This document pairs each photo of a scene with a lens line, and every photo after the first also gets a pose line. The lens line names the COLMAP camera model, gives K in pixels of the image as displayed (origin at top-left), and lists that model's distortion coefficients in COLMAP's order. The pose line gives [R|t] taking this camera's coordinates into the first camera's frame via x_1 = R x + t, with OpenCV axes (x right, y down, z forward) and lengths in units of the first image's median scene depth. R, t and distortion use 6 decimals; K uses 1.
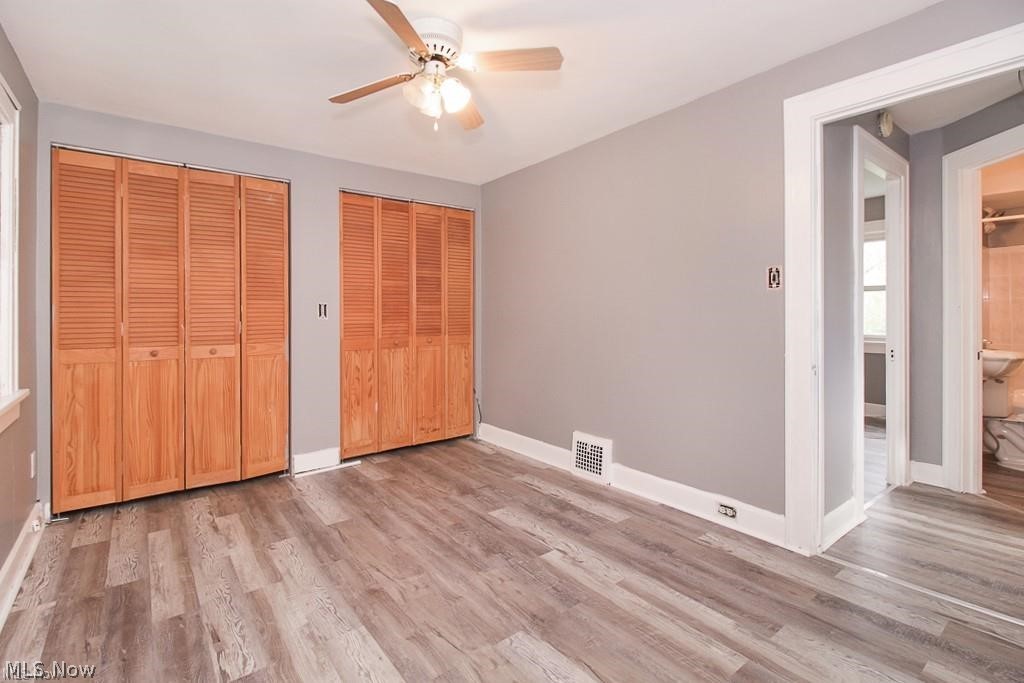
lens RADIAL K [[478.3, 0, 508.8], [0, 478.3, 318.4], [0, 0, 1]] dist [0.022282, -0.014584]
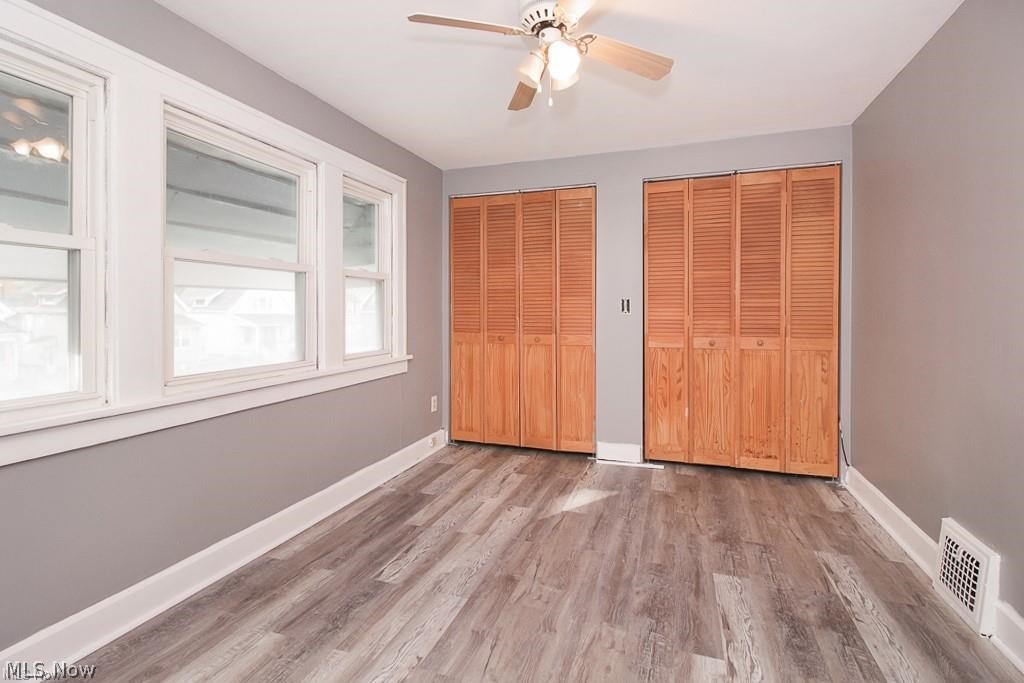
lens RADIAL K [[478.3, 0, 508.8], [0, 478.3, 318.4], [0, 0, 1]] dist [0.022282, -0.014584]
pose [[0.544296, 0.020232, -0.838649, 0.397588], [-0.011049, 0.999795, 0.016949, -0.005097], [0.838821, 0.000041, 0.544408, 0.306727]]
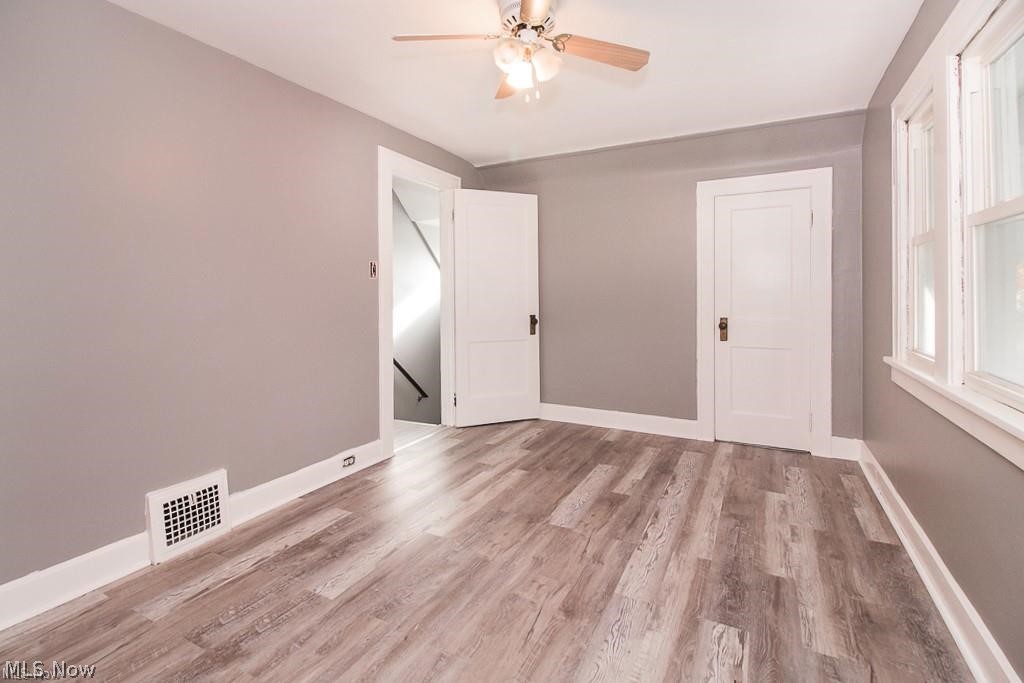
lens RADIAL K [[478.3, 0, 508.8], [0, 478.3, 318.4], [0, 0, 1]] dist [0.022282, -0.014584]
pose [[-0.416242, -0.034258, 0.908608, -0.704885], [0.017874, 0.998789, 0.045846, -0.002337], [-0.909078, 0.035323, -0.415126, 1.009141]]
